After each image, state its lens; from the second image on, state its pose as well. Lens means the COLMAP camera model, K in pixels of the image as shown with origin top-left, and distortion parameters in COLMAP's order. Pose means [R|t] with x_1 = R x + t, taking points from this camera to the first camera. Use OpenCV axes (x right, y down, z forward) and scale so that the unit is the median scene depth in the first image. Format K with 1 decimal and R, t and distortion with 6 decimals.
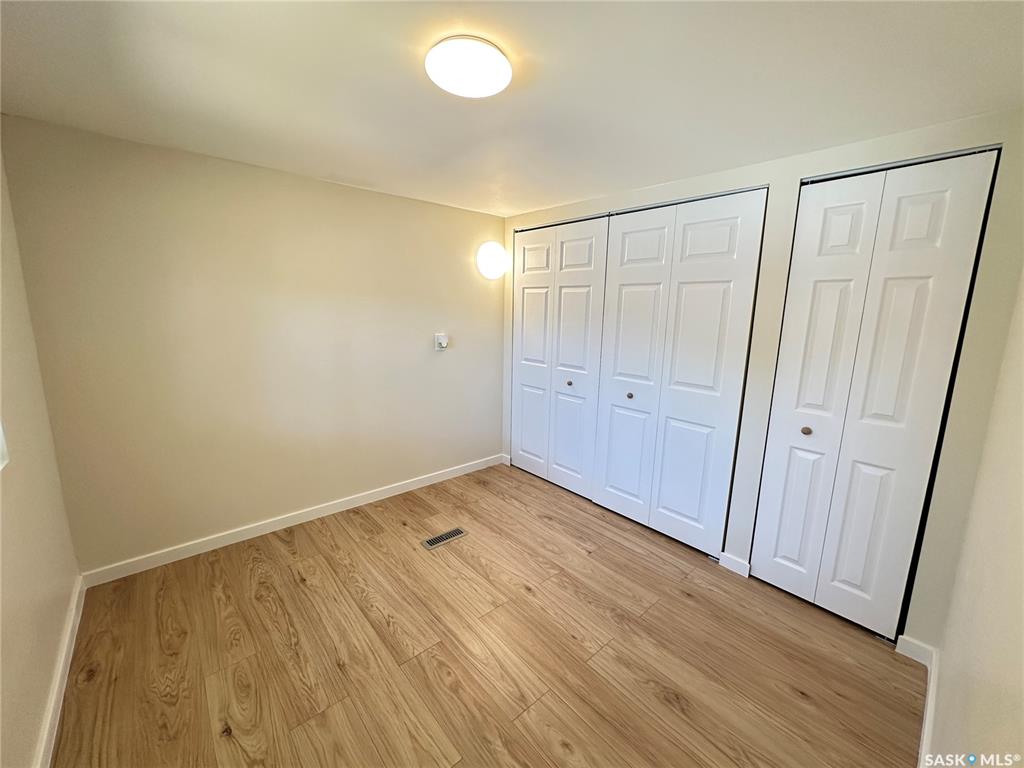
lens RADIAL K [[405.1, 0, 515.5], [0, 405.1, 385.4], [0, 0, 1]] dist [-0.005165, 0.000872]
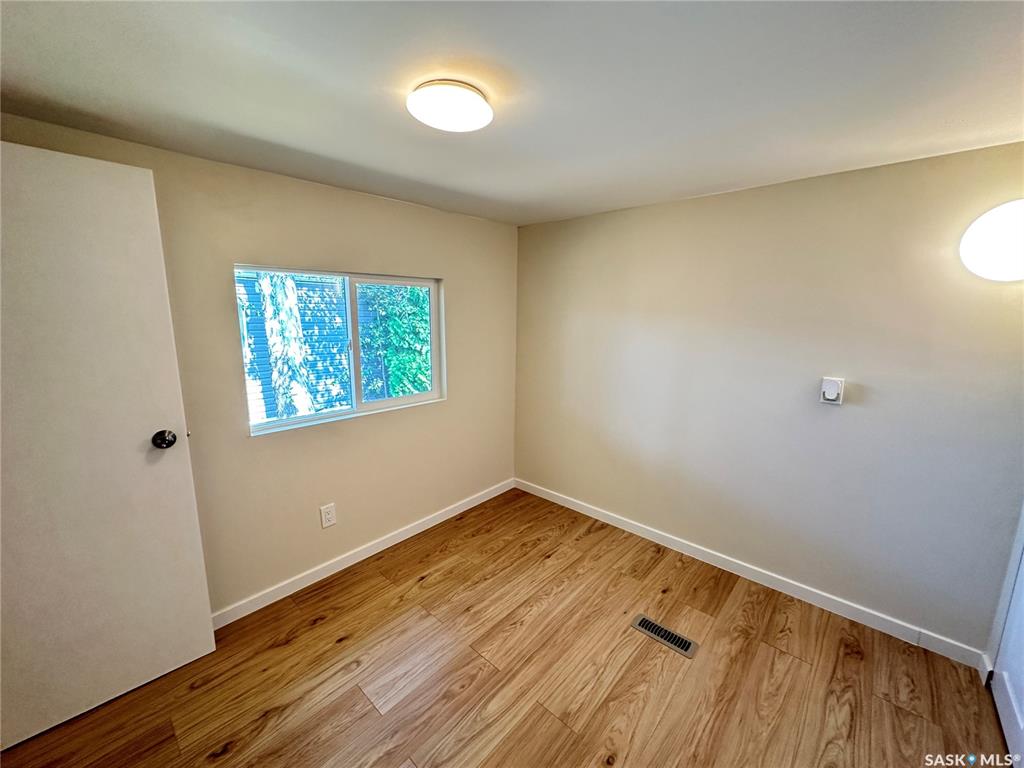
lens RADIAL K [[405.1, 0, 509.7], [0, 405.1, 379.2], [0, 0, 1]] dist [-0.005165, 0.000872]
pose [[0.108242, 0.148181, -0.983019, 0.564743], [-0.193217, 0.973108, 0.125412, -0.160628], [0.975167, 0.176361, 0.133962, 0.624076]]
